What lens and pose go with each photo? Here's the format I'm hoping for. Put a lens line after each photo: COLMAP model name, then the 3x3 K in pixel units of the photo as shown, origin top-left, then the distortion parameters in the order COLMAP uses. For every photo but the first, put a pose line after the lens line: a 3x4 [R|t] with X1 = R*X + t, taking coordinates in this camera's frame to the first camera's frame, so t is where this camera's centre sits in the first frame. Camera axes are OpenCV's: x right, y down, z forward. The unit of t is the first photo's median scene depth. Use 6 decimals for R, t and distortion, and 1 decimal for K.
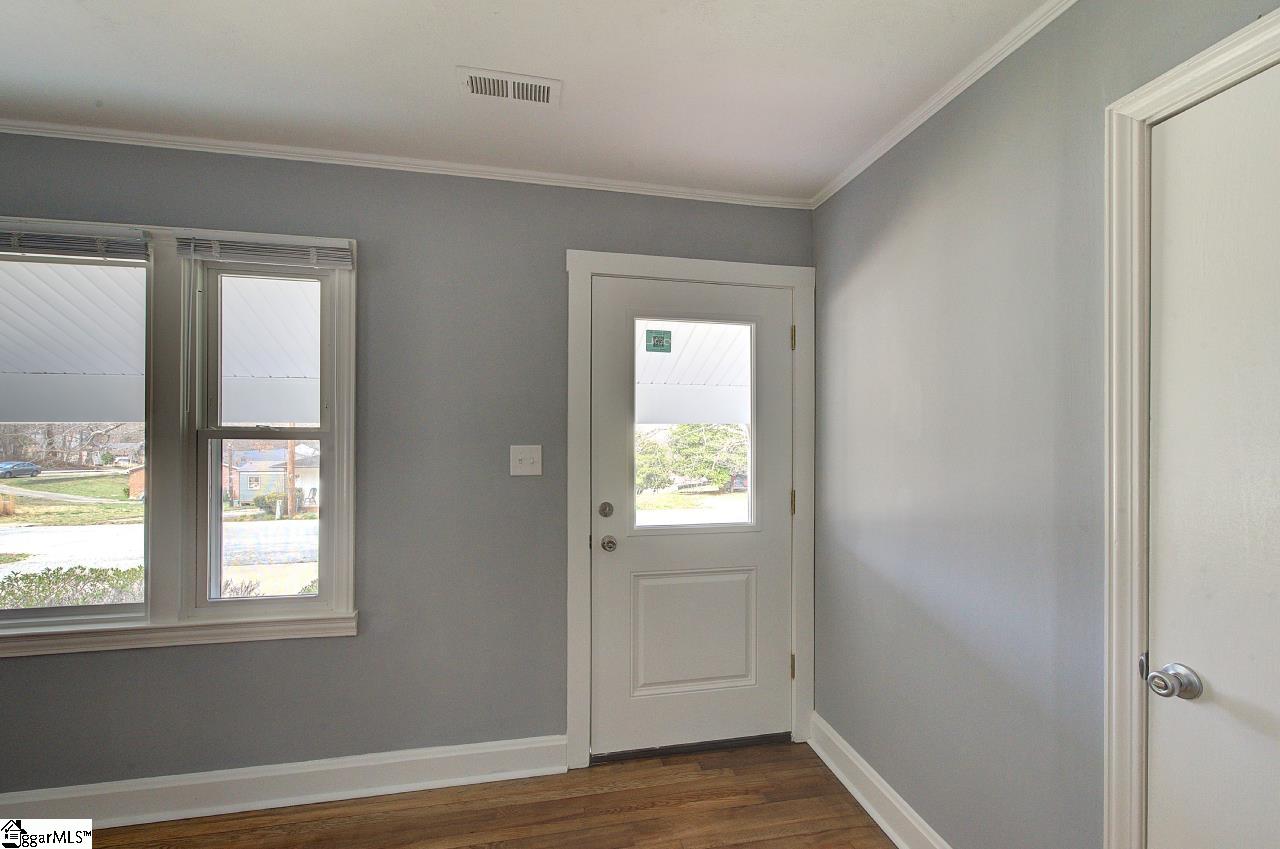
lens RADIAL K [[545.5, 0, 646.3], [0, 545.5, 437.5], [0, 0, 1]] dist [-0.001080, 0.000729]
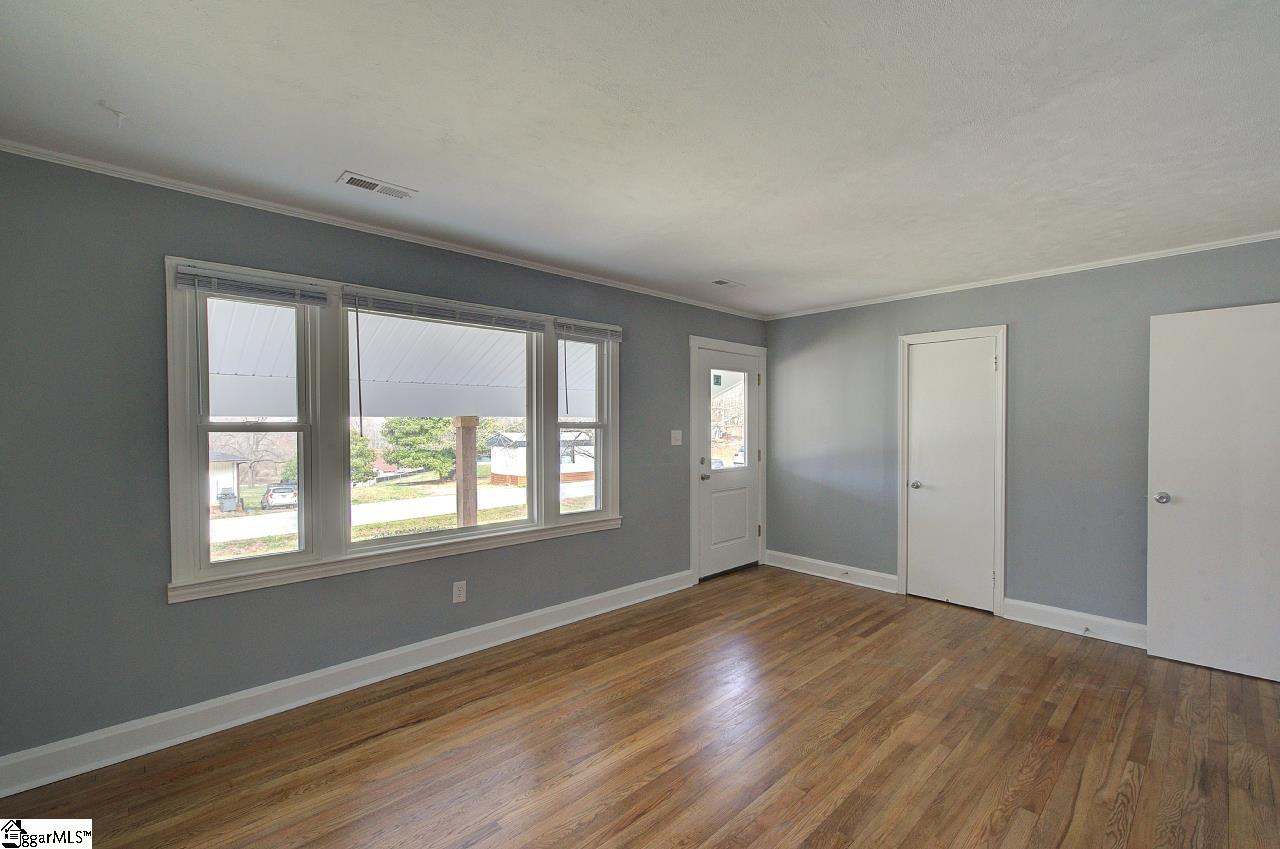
lens RADIAL K [[545.5, 0, 646.3], [0, 545.5, 437.5], [0, 0, 1]] dist [-0.001080, 0.000729]
pose [[0.852136, -0.018396, 0.522997, -1.331112], [0.006484, 0.999676, 0.024598, -0.009804], [-0.523280, -0.017570, 0.851979, -0.657085]]
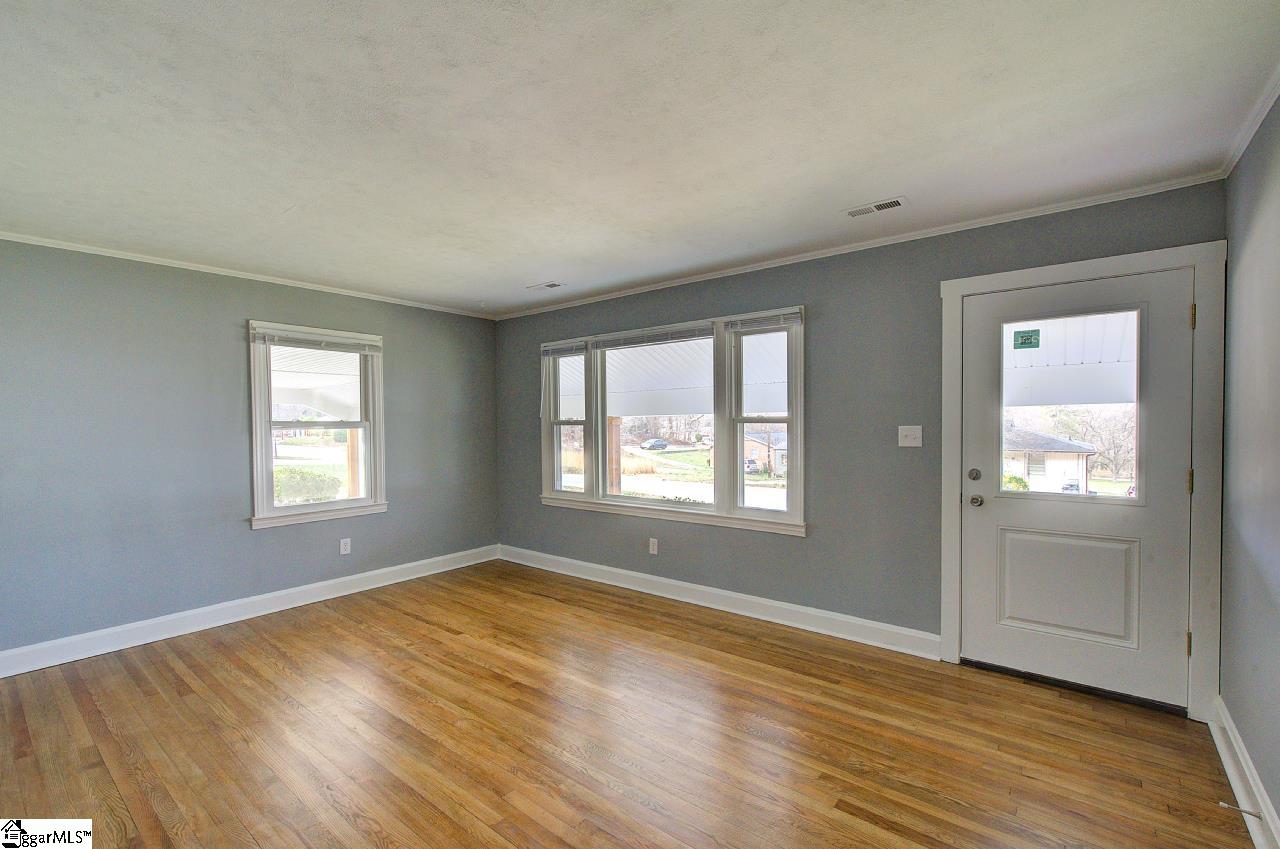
lens RADIAL K [[552.3, 0, 646.1], [0, 552.3, 437.5], [0, 0, 1]] dist [-0.000706, 0.000180]
pose [[0.642236, 0.010817, -0.766431, 0.426627], [0.013224, 0.999595, 0.025189, -0.001112], [0.766393, -0.026313, 0.641833, -0.440489]]
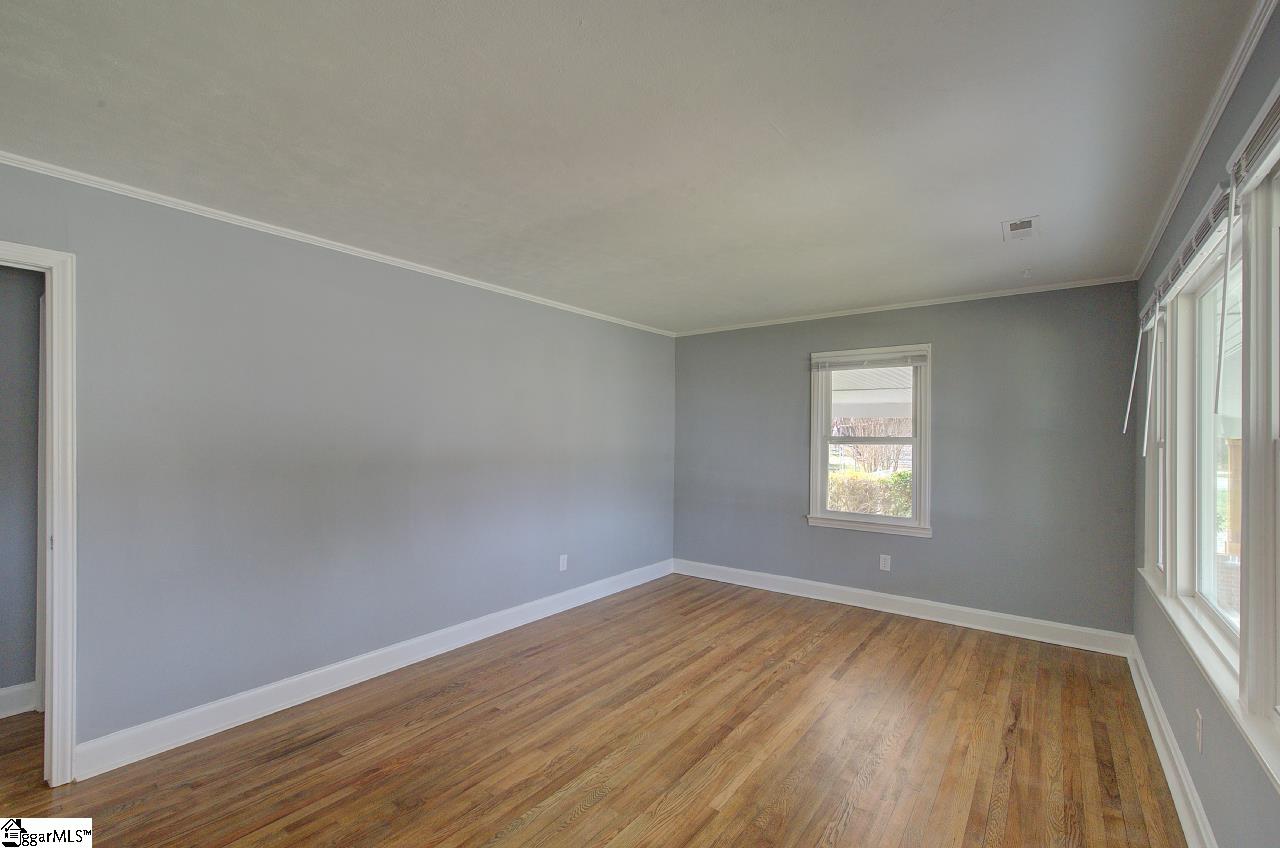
lens RADIAL K [[545.5, 0, 646.3], [0, 545.5, 437.0], [0, 0, 1]] dist [-0.001080, 0.000729]
pose [[-0.750677, -0.009899, -0.660595, 0.154828], [-0.010133, 0.999943, -0.003469, -0.007164], [0.660591, 0.004090, -0.750735, 0.855342]]
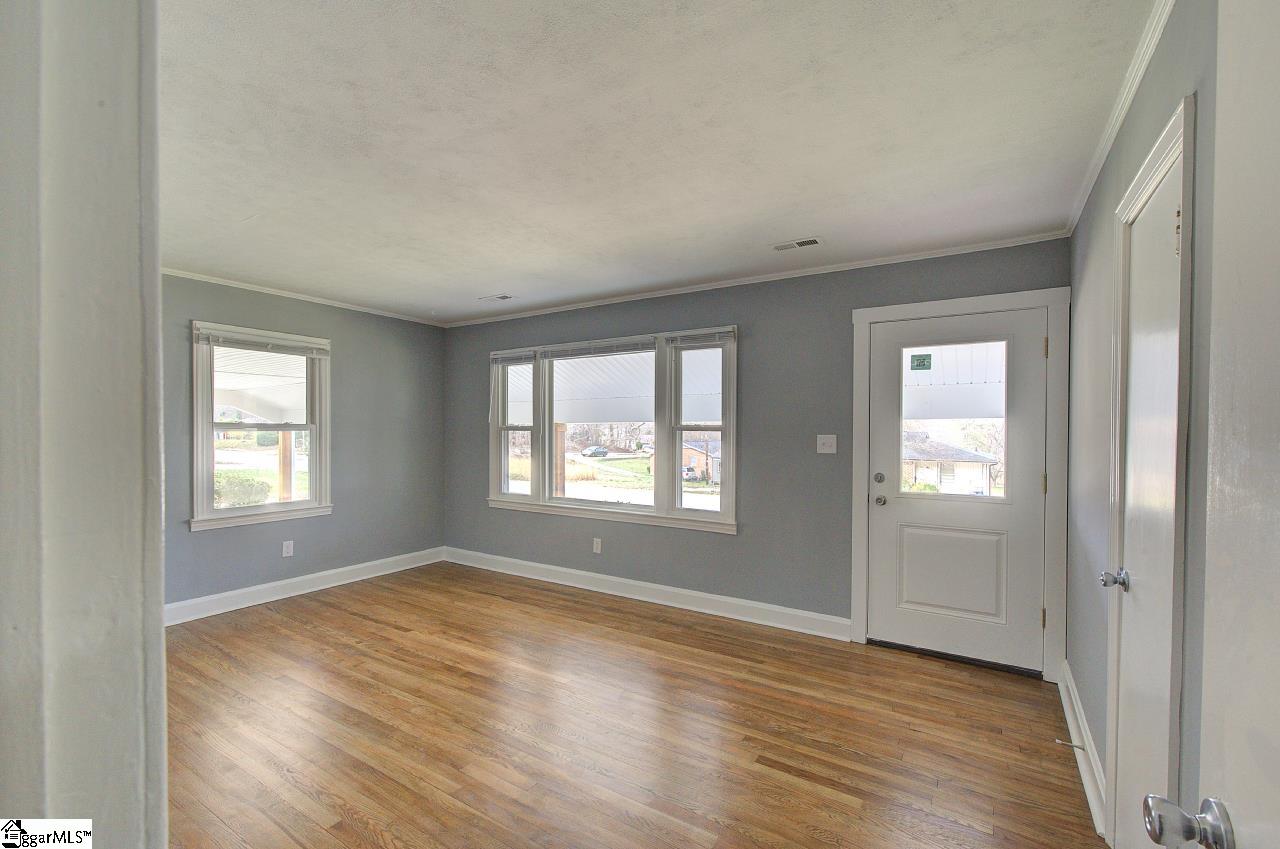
lens RADIAL K [[545.5, 0, 646.3], [0, 545.5, 437.5], [0, 0, 1]] dist [-0.001080, 0.000729]
pose [[0.720946, 0.008729, -0.692936, 0.497108], [-0.000486, 0.999927, 0.012090, 0.001821], [0.692991, -0.008380, 0.720898, -0.520185]]
